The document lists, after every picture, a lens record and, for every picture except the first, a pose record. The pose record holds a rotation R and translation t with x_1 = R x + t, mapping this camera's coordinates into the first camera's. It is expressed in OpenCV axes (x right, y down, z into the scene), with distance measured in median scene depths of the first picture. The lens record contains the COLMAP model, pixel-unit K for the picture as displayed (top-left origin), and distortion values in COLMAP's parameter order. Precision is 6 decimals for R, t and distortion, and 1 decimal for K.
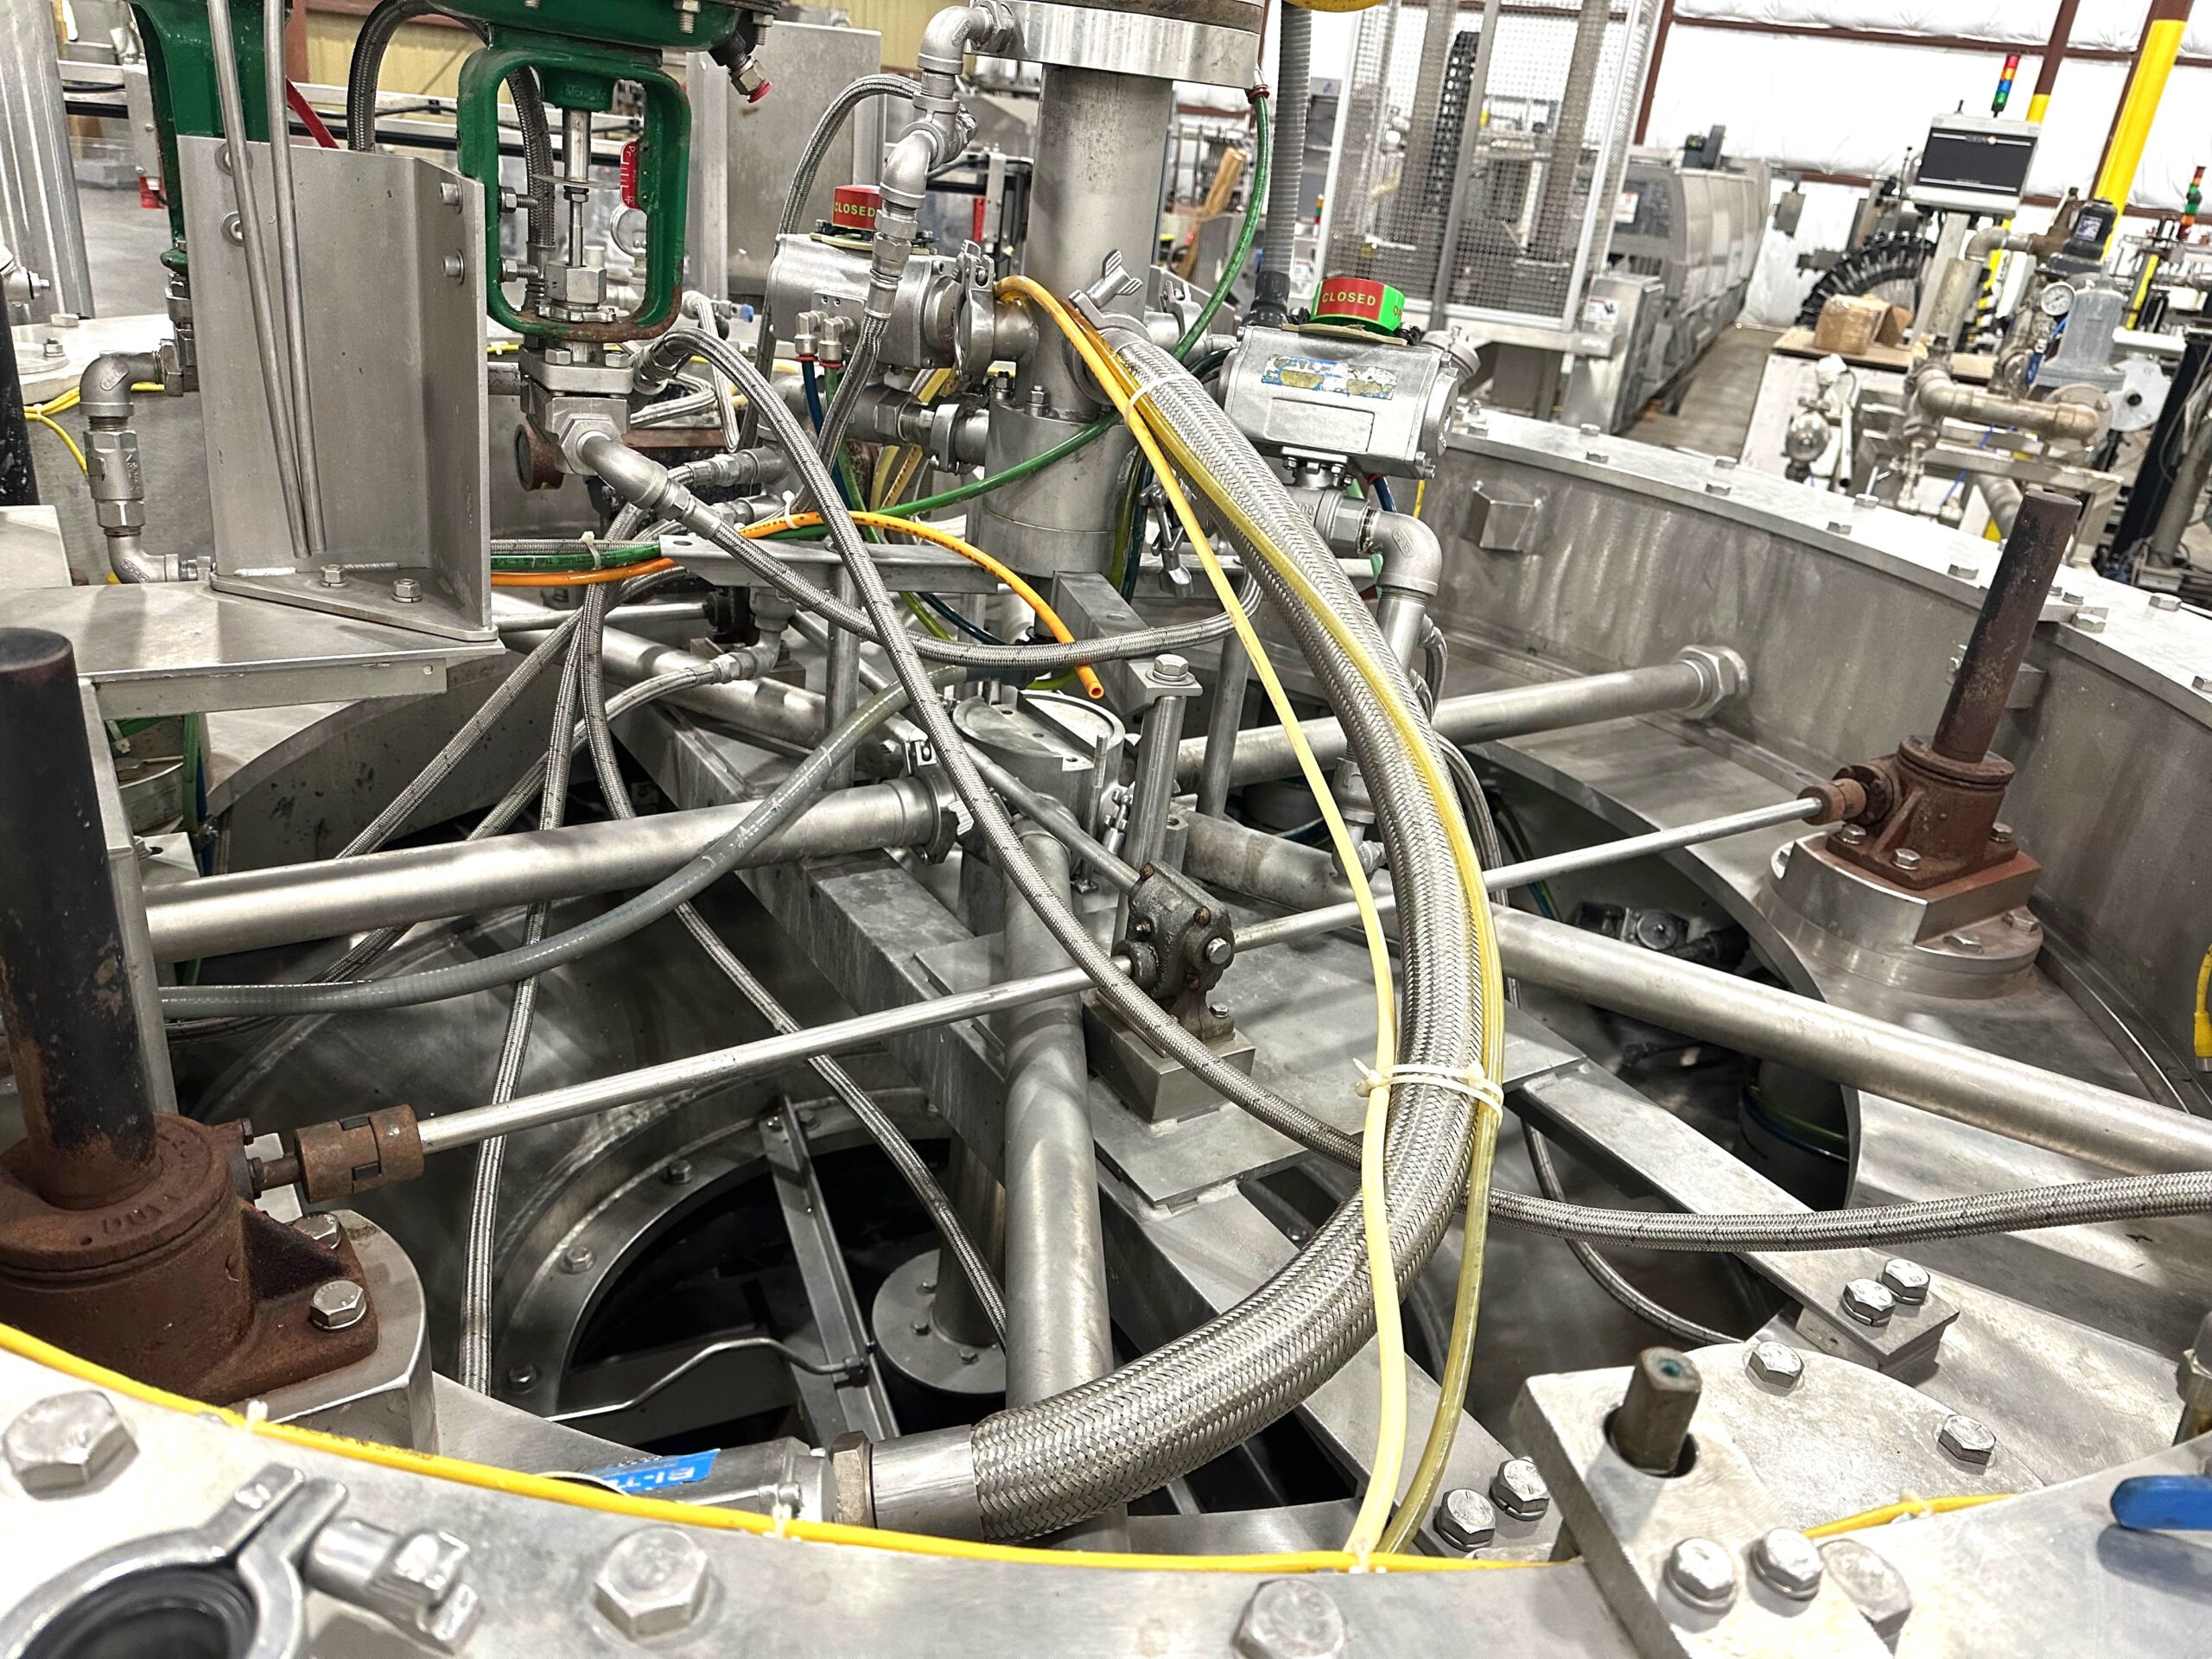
lens RADIAL K [[1552.4, 0, 1112.5], [0, 1552.4, 861.0], [0, 0, 1]] dist [0.183445, -0.334646]
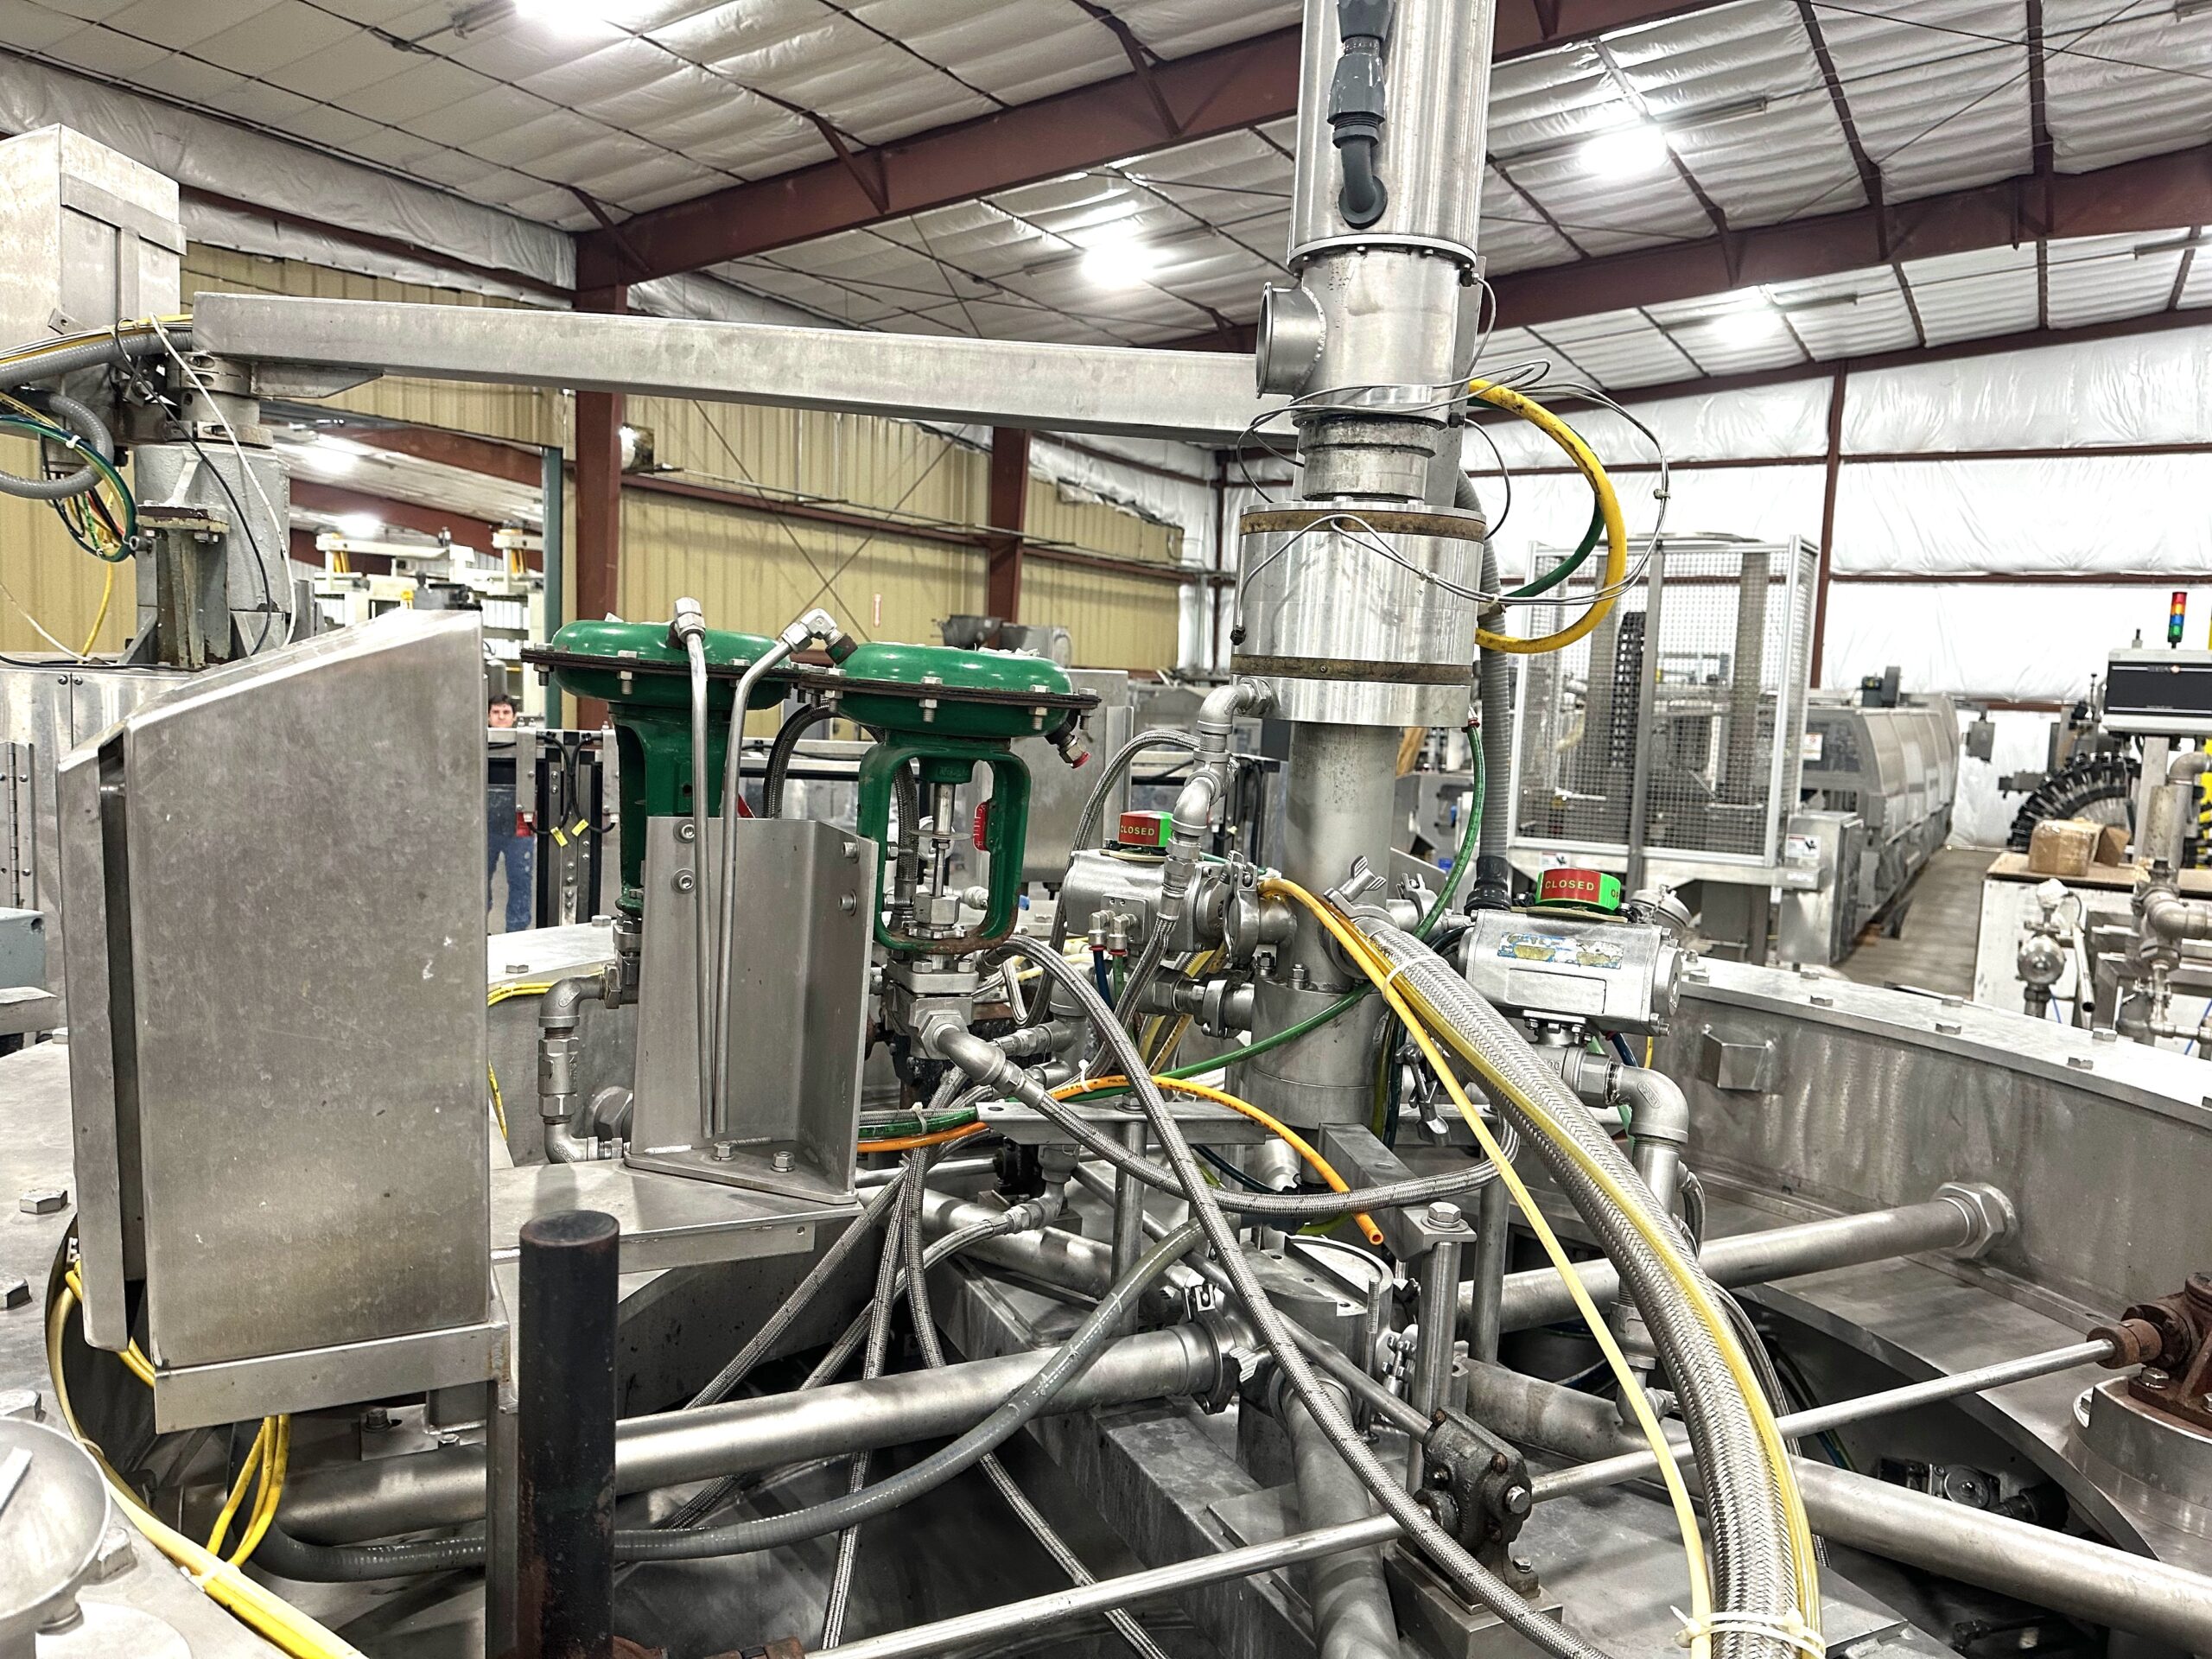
lens RADIAL K [[1565.0, 0, 1107.2], [0, 1565.0, 797.0], [0, 0, 1]] dist [0.048832, -0.075829]
pose [[0.990092, -0.051713, -0.130555, -0.029127], [-0.000059, 0.929568, -0.368650, 0.007464], [0.140423, 0.365005, 0.920354, -0.117863]]
